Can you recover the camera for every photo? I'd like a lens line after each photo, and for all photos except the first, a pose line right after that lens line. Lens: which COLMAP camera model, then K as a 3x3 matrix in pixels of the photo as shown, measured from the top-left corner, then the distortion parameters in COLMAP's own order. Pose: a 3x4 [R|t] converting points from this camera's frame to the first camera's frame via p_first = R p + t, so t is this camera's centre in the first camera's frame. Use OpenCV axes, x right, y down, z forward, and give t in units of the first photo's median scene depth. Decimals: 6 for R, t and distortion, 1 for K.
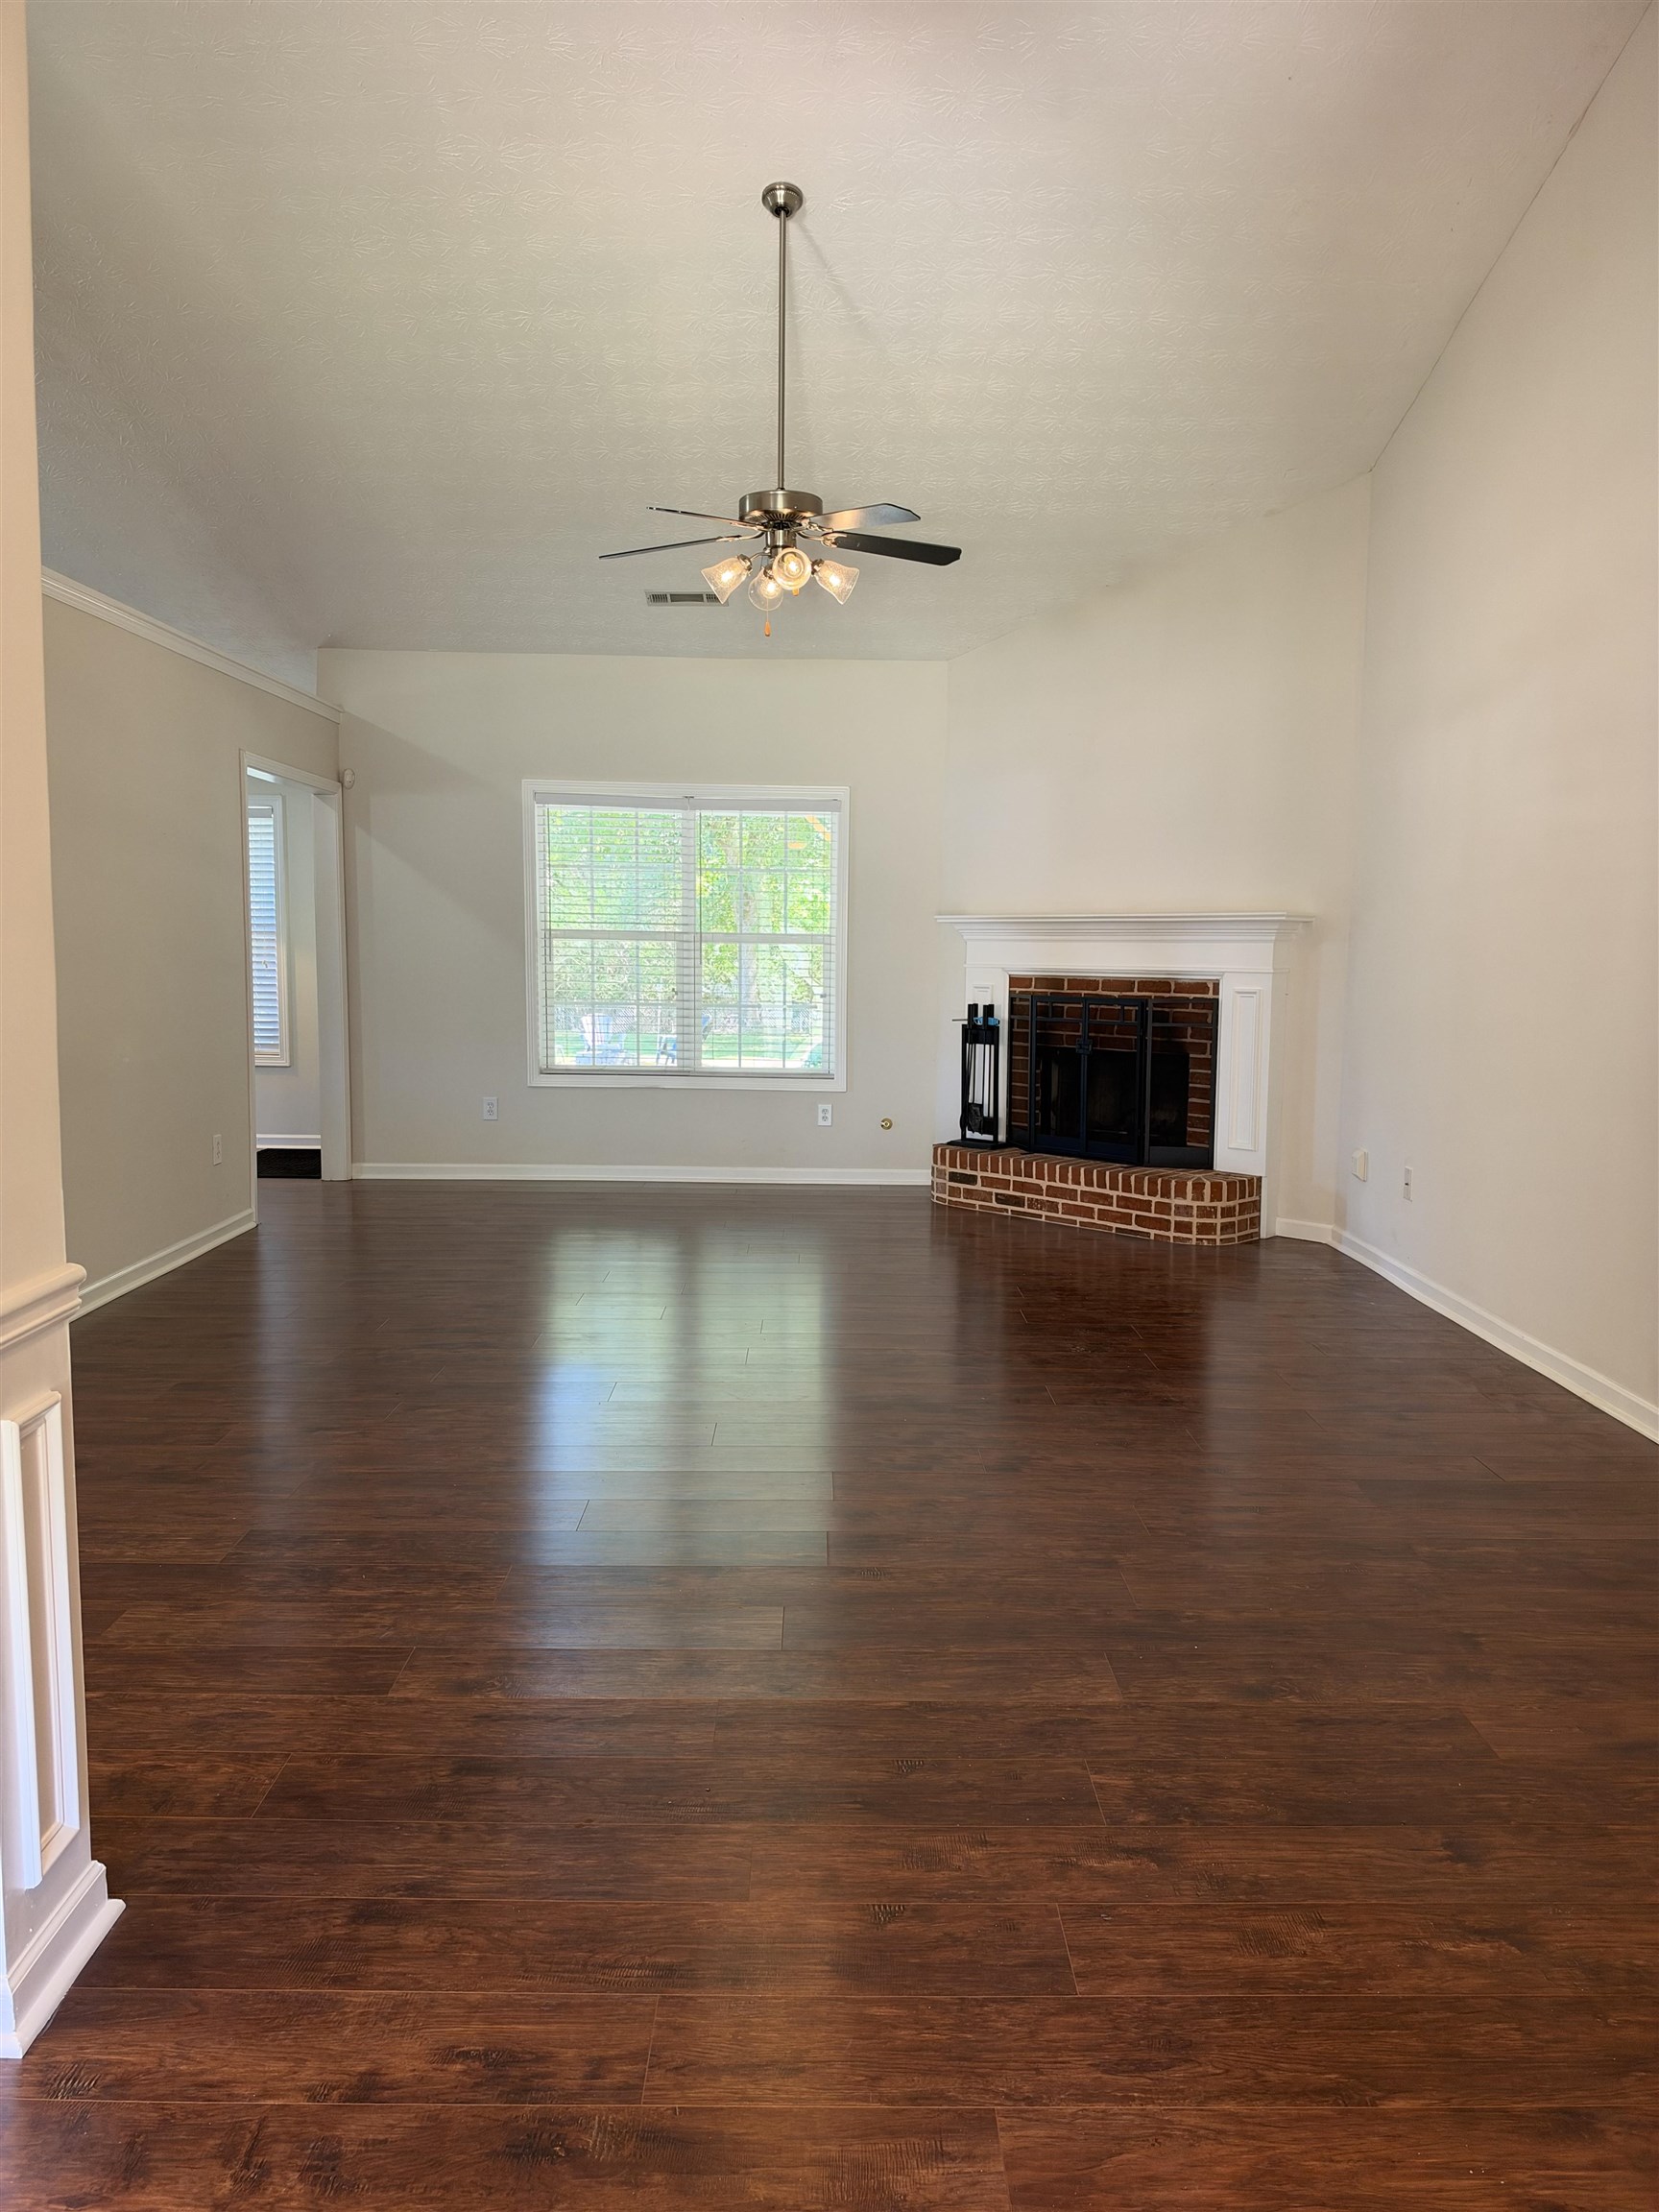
lens RADIAL K [[1553.3, 0, 829.0], [0, 1553.3, 1105.0], [0, 0, 1]] dist [-0.001516, -0.000065]
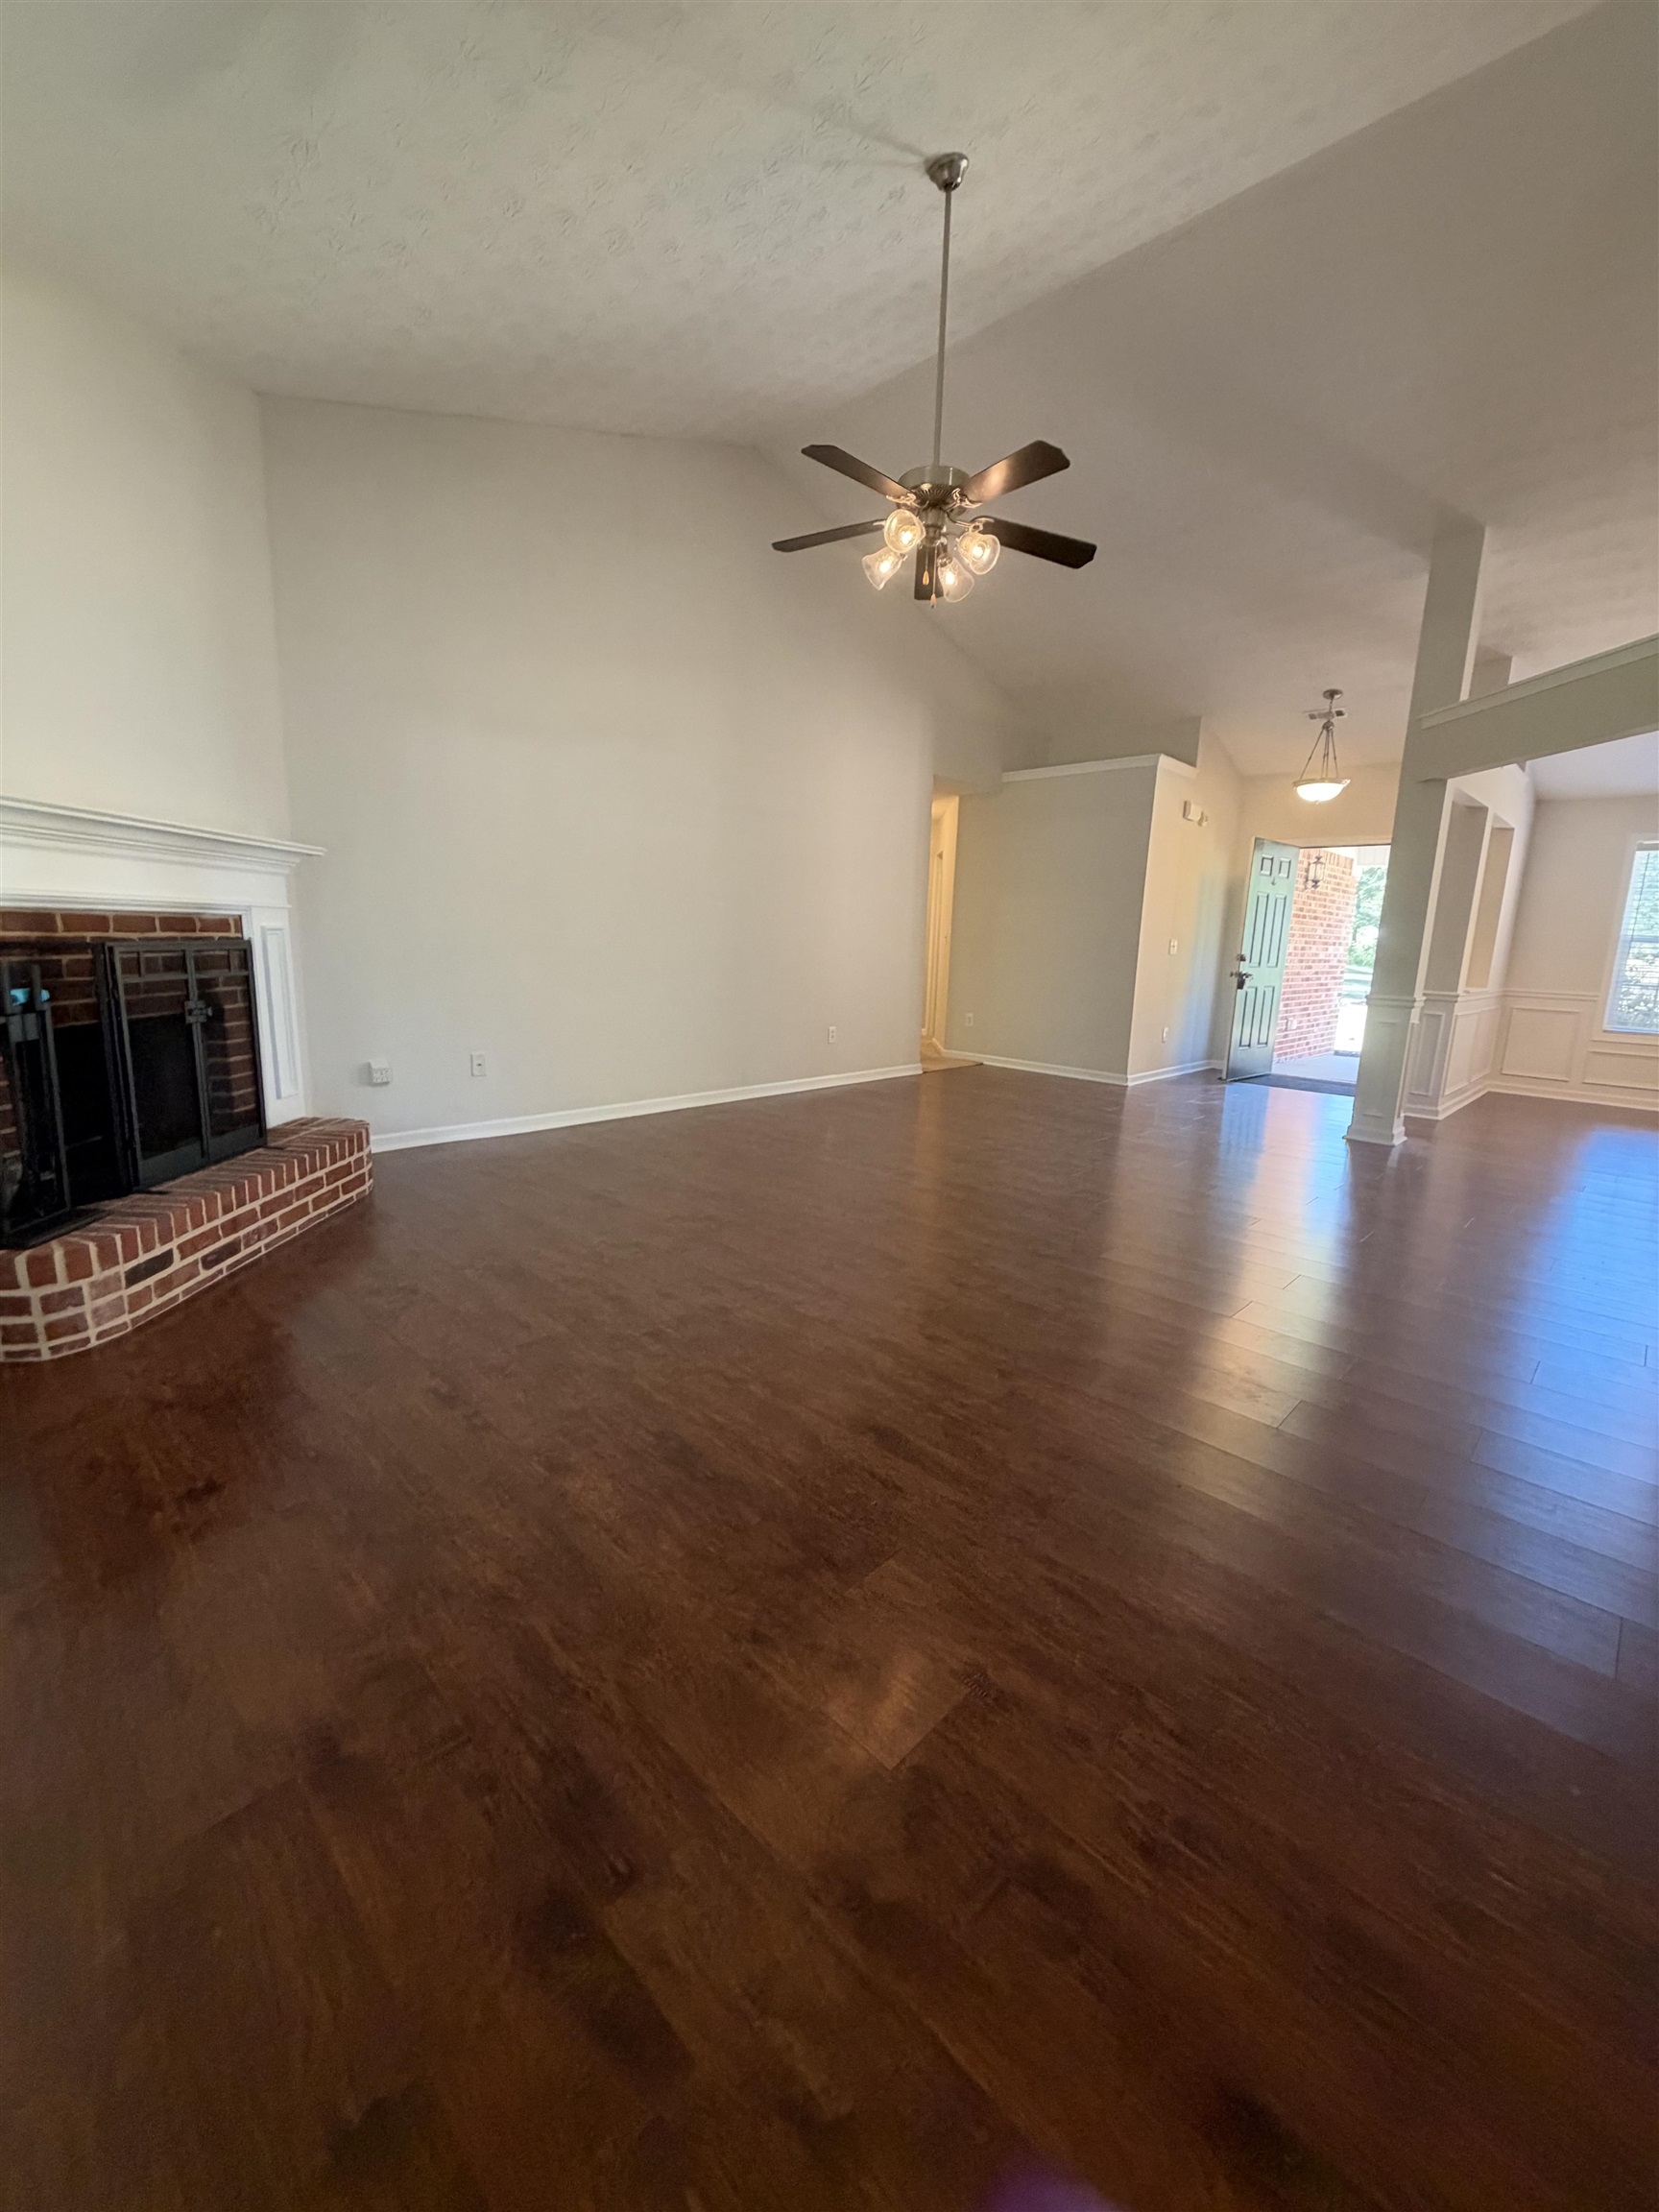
lens RADIAL K [[878.5, 0, 831.7], [0, 878.5, 1103.4], [0, 0, 1]] dist [0.000348, 0.000026]
pose [[-0.729477, -0.159738, 0.665092, -0.319832], [0.031389, 0.963507, 0.265836, -0.094608], [-0.683285, 0.214798, -0.697842, 1.082828]]
